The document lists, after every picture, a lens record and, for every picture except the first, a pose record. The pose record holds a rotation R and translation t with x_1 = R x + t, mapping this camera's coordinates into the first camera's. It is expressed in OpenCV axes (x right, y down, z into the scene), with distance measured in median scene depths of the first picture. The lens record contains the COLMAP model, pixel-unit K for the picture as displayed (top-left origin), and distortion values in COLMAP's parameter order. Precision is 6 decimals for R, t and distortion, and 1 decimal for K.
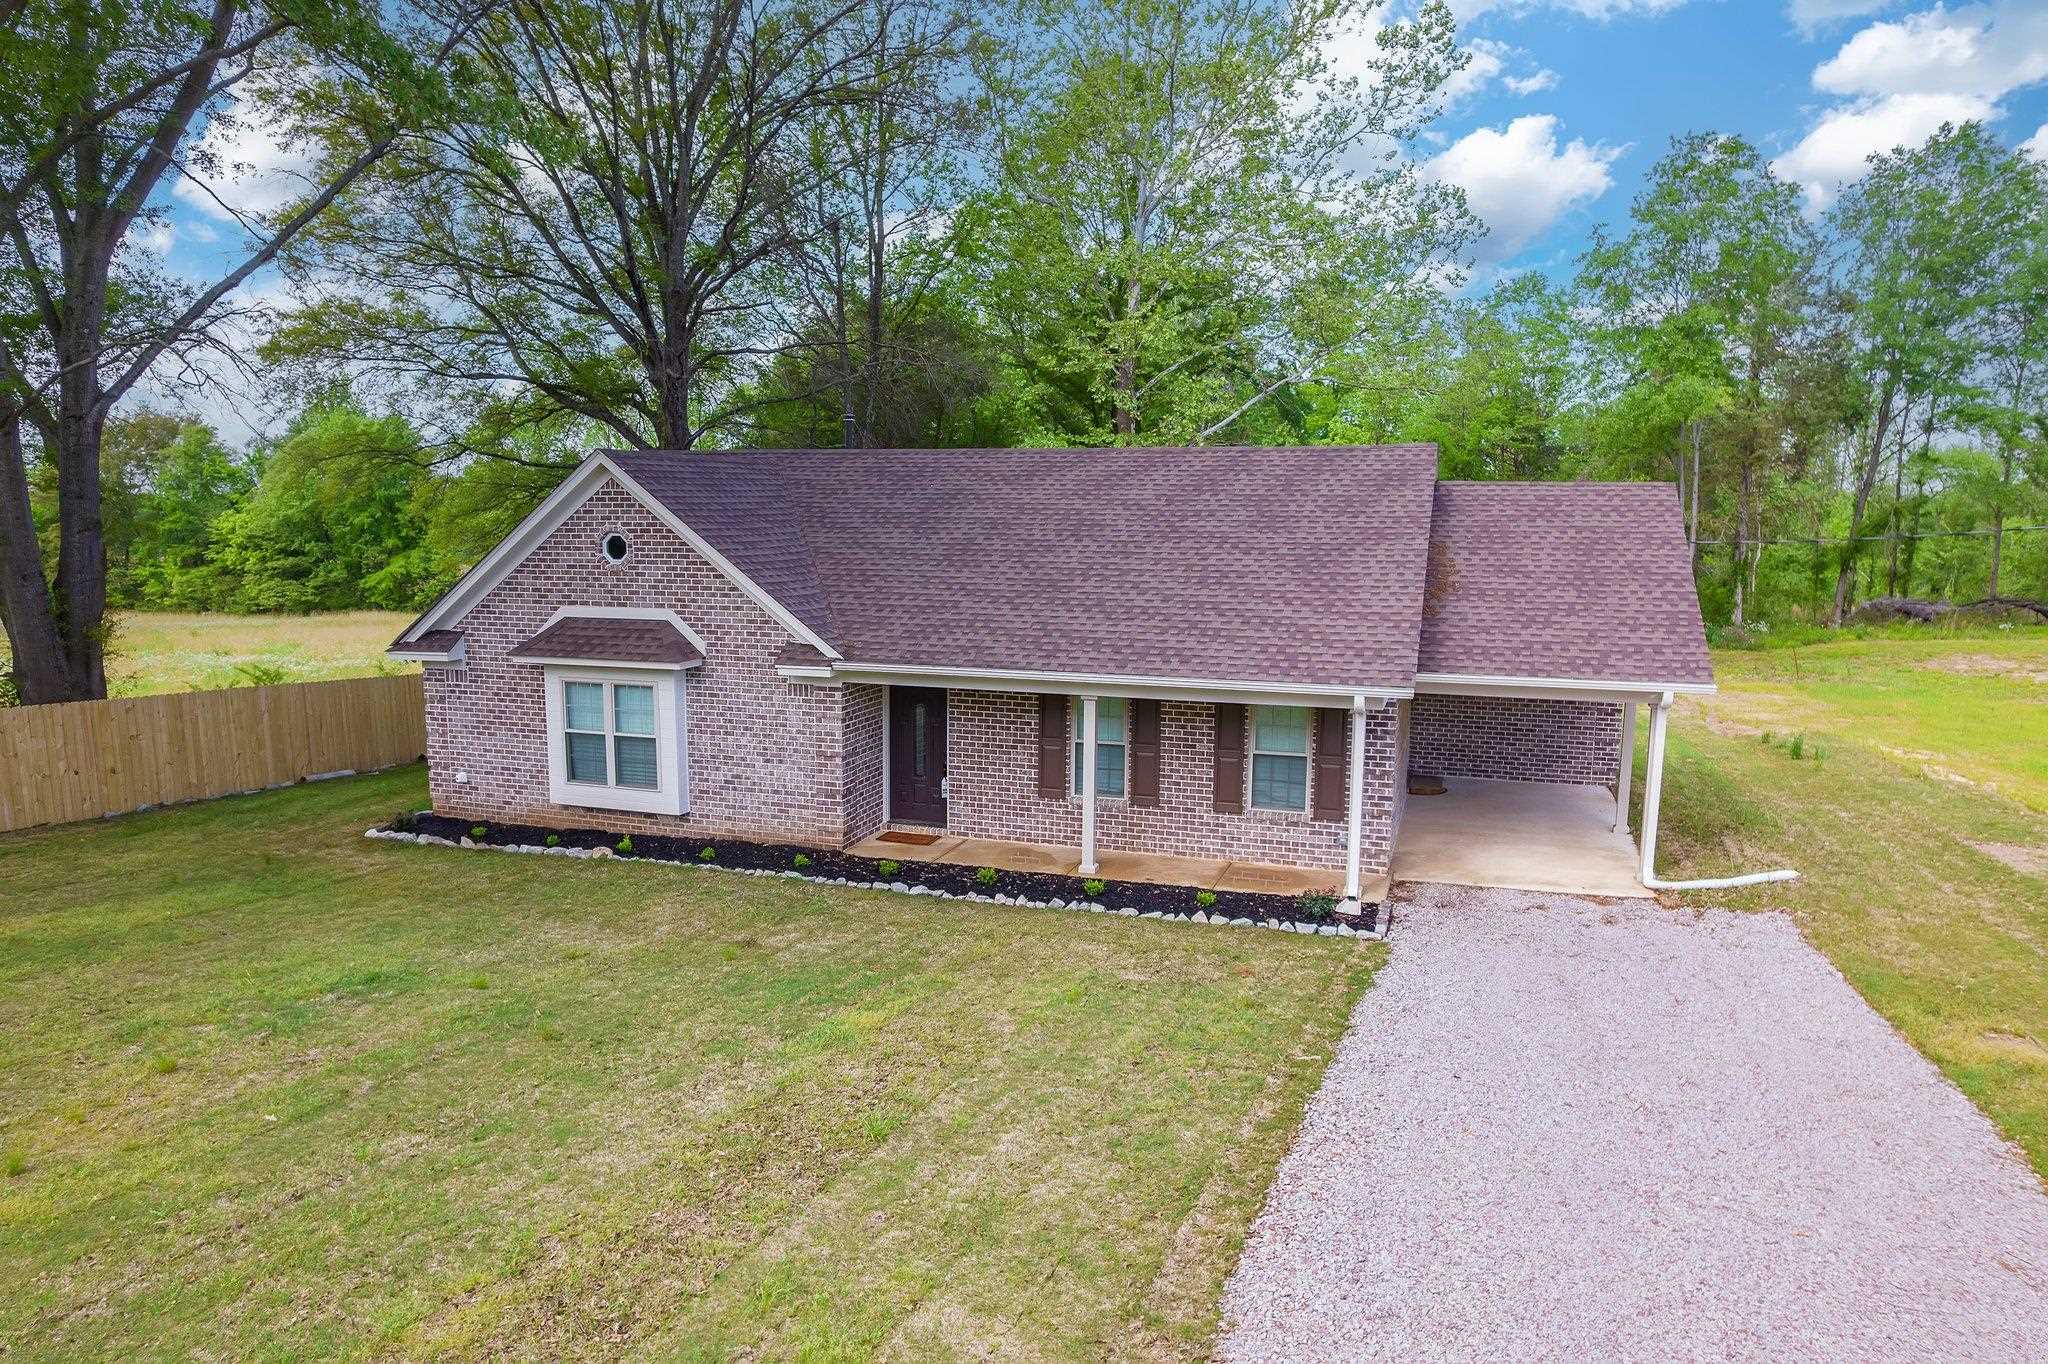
lens RADIAL K [[1313.8, 0, 1027.4], [0, 1313.8, 706.9], [0, 0, 1]] dist [-0.073635, 0.067020]
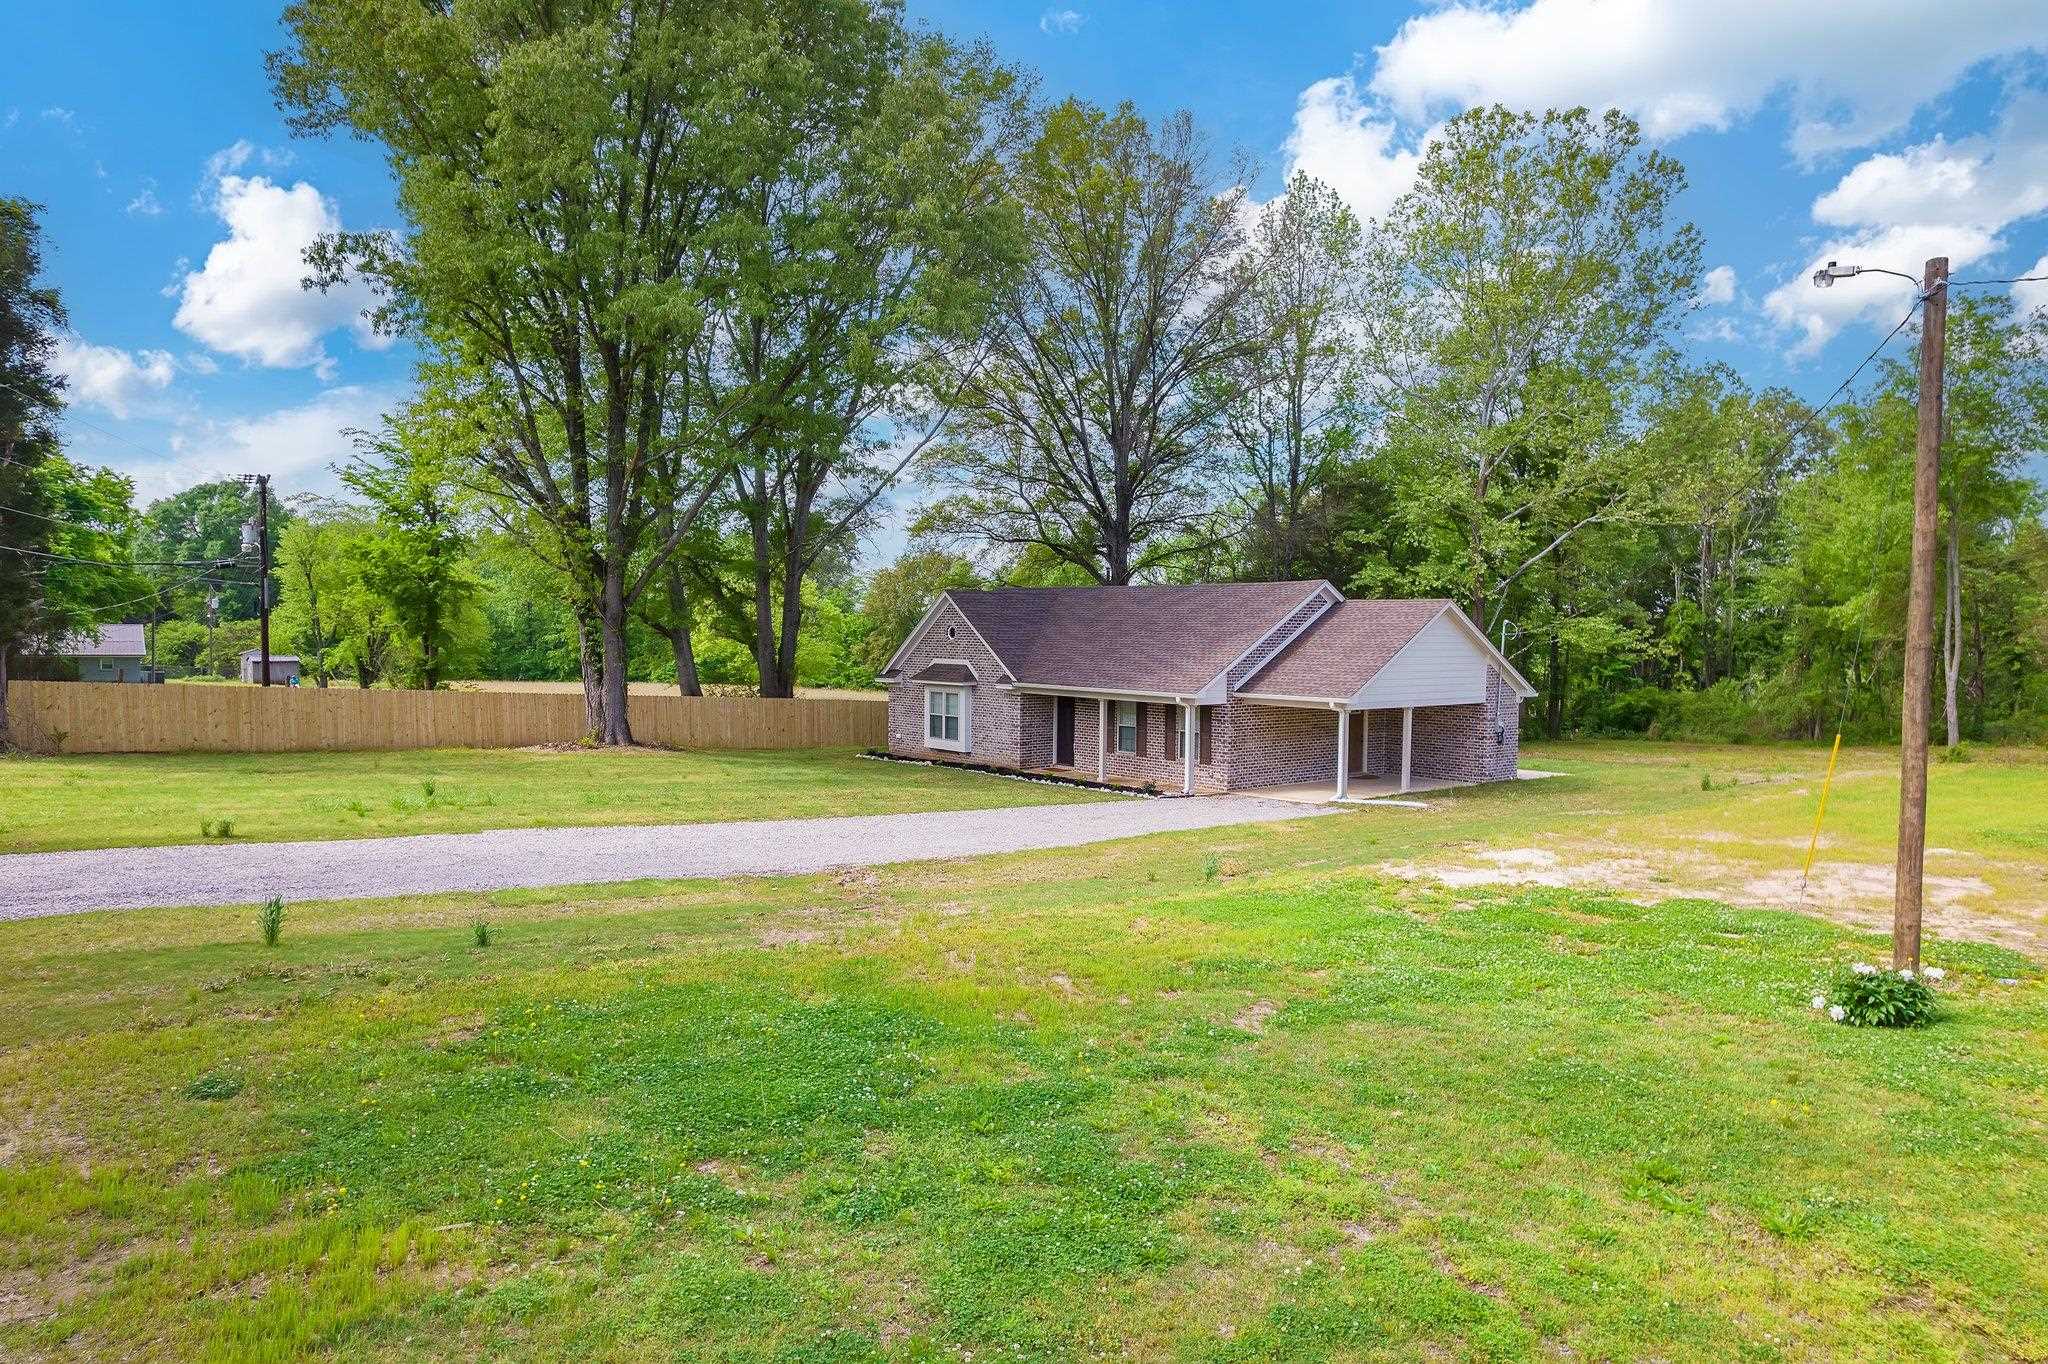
lens RADIAL K [[1313.8, 0, 1027.4], [0, 1313.8, 706.9], [0, 0, 1]] dist [-0.073635, 0.067020]
pose [[0.848289, 0.034459, -0.528412, 1.010595], [-0.080979, 0.994585, -0.065142, 0.144397], [0.523305, 0.098050, 0.846485, -0.848296]]
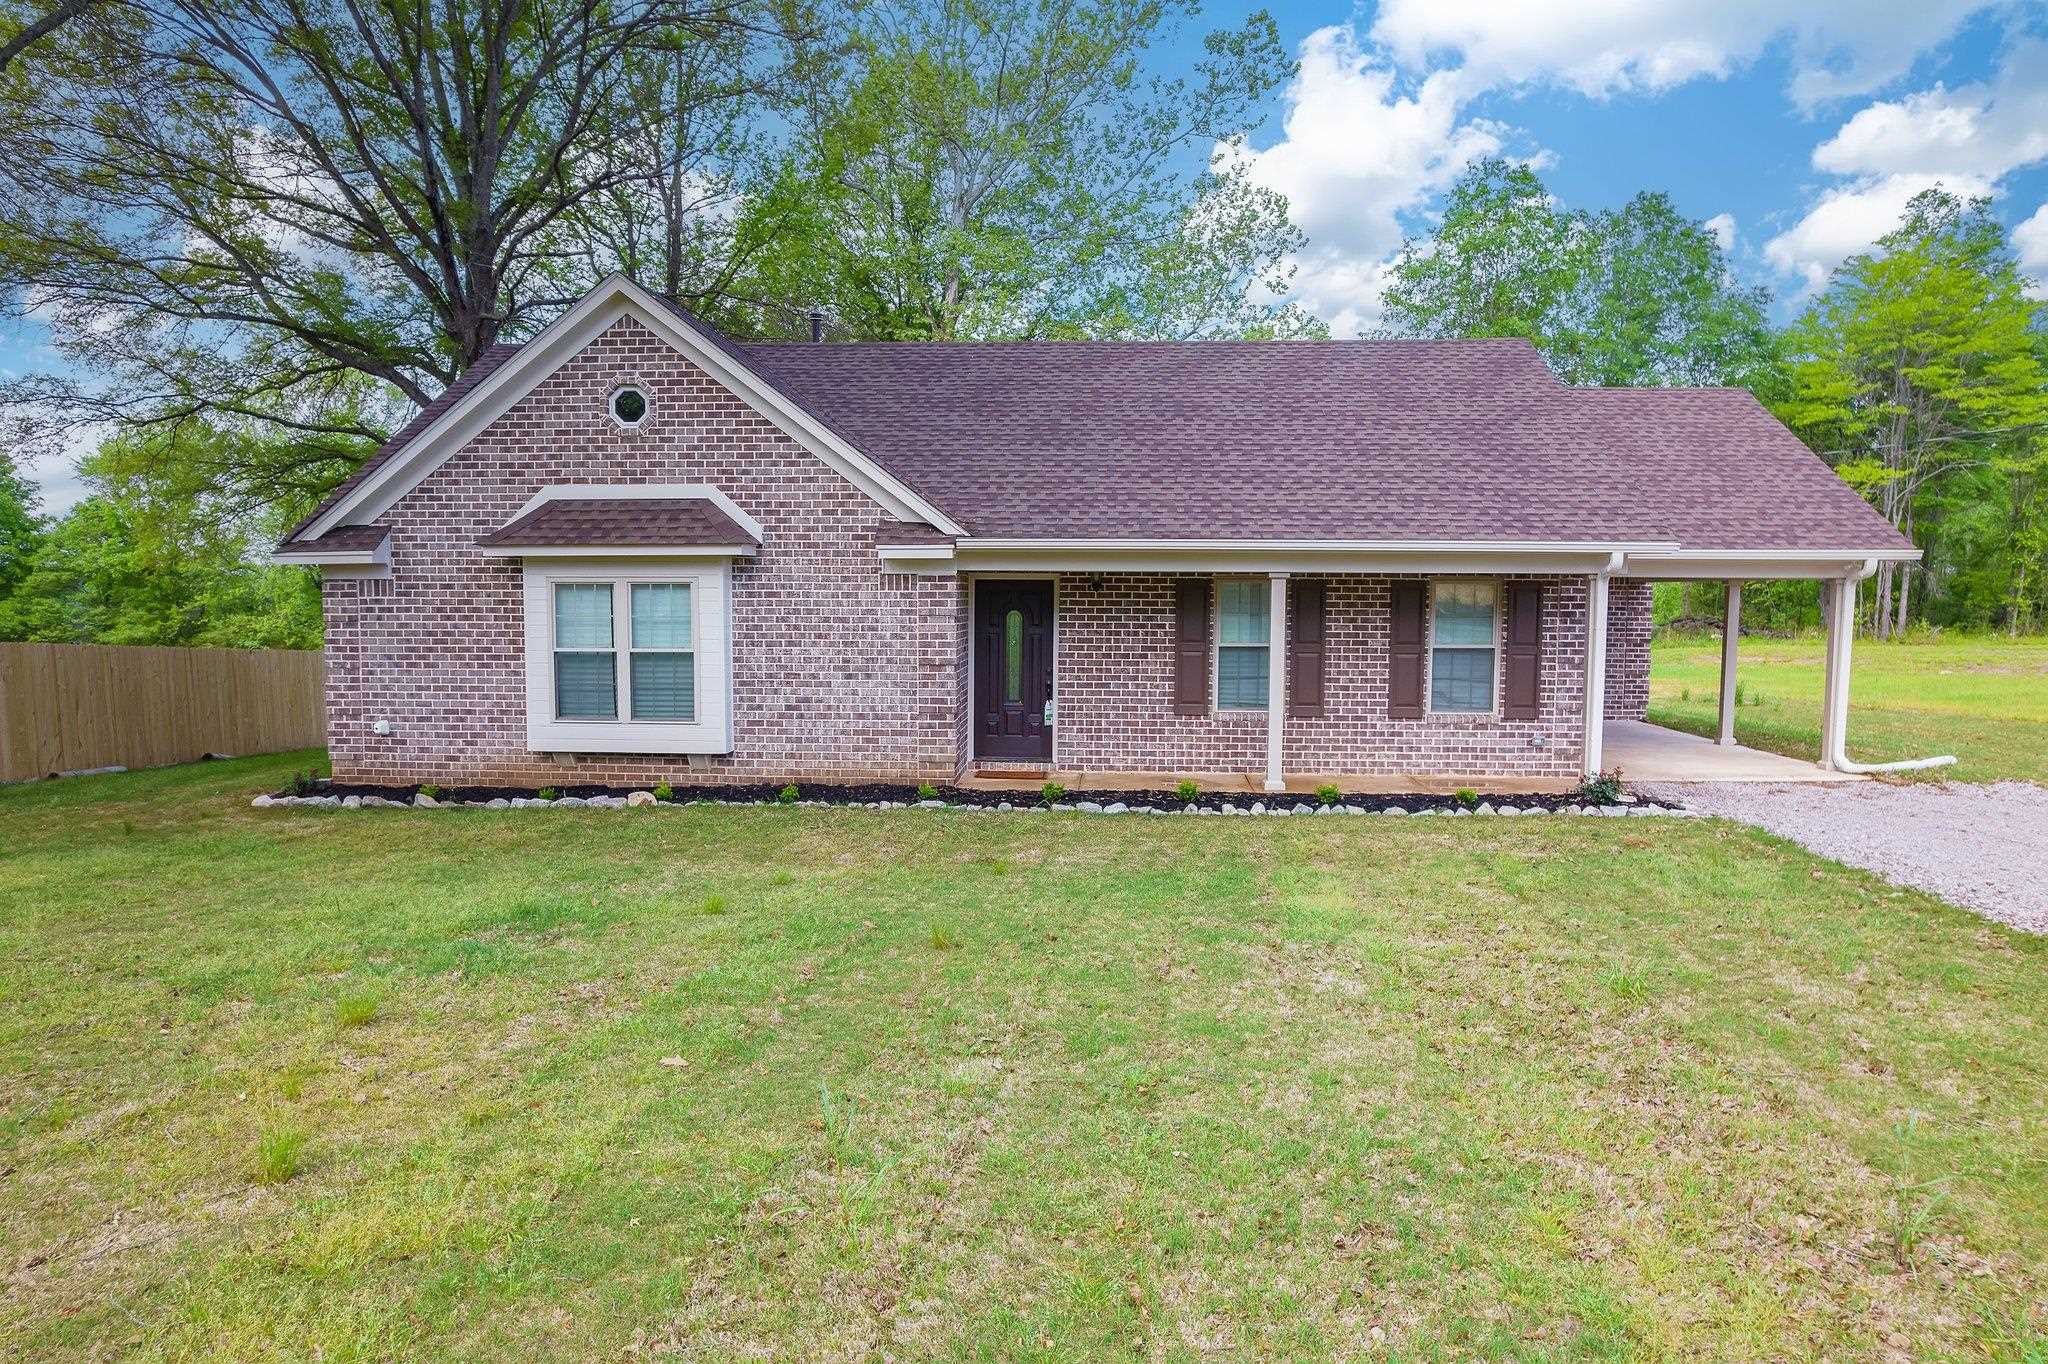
lens RADIAL K [[1313.8, 0, 1027.4], [0, 1313.8, 706.9], [0, 0, 1]] dist [-0.073635, 0.067020]
pose [[0.966877, -0.023961, 0.254117, -0.292946], [0.039168, 0.997721, -0.054948, 0.105713], [-0.252221, 0.063081, 0.965611, 0.221058]]
